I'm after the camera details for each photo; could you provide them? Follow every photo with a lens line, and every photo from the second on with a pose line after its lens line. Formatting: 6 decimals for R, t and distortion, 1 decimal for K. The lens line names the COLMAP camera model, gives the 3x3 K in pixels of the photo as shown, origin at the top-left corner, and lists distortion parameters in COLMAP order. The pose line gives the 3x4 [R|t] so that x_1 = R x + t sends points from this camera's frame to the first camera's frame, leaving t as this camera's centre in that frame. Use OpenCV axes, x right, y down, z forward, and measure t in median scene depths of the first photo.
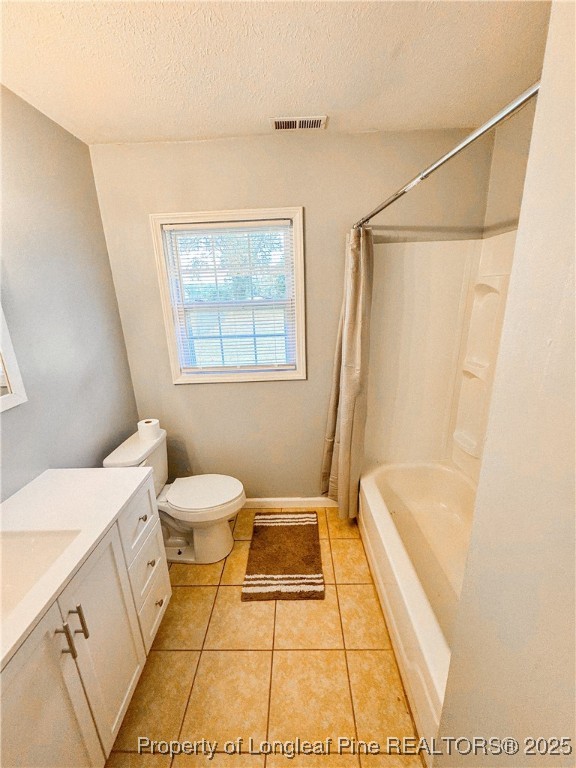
lens RADIAL K [[307.1, 0, 288.0], [0, 307.1, 384.0], [0, 0, 1]] dist [-0.001879, 0.000224]
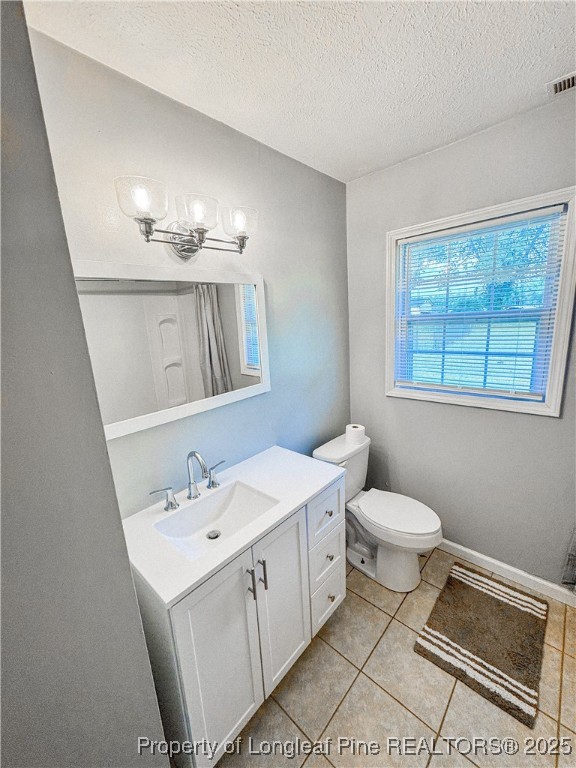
lens RADIAL K [[308.9, 0, 288.0], [0, 308.9, 384.0], [0, 0, 1]] dist [-0.001626, 0.000288]
pose [[0.747057, 0.131078, -0.651709, 0.050179], [-0.156112, 0.987543, 0.019671, -0.008370], [0.646169, 0.087044, 0.758214, 0.025569]]
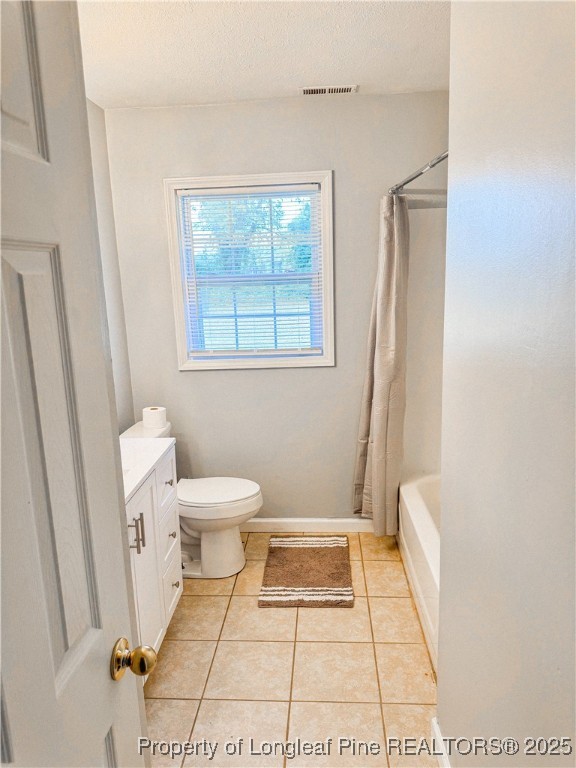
lens RADIAL K [[543.9, 0, 288.0], [0, 543.9, 384.0], [0, 0, 1]] dist [0.092555, -0.000500]
pose [[0.999066, 0.009895, -0.042072, -0.006406], [-0.013118, 0.996941, -0.077046, 0.170869], [0.041180, 0.077526, 0.996139, -0.557233]]
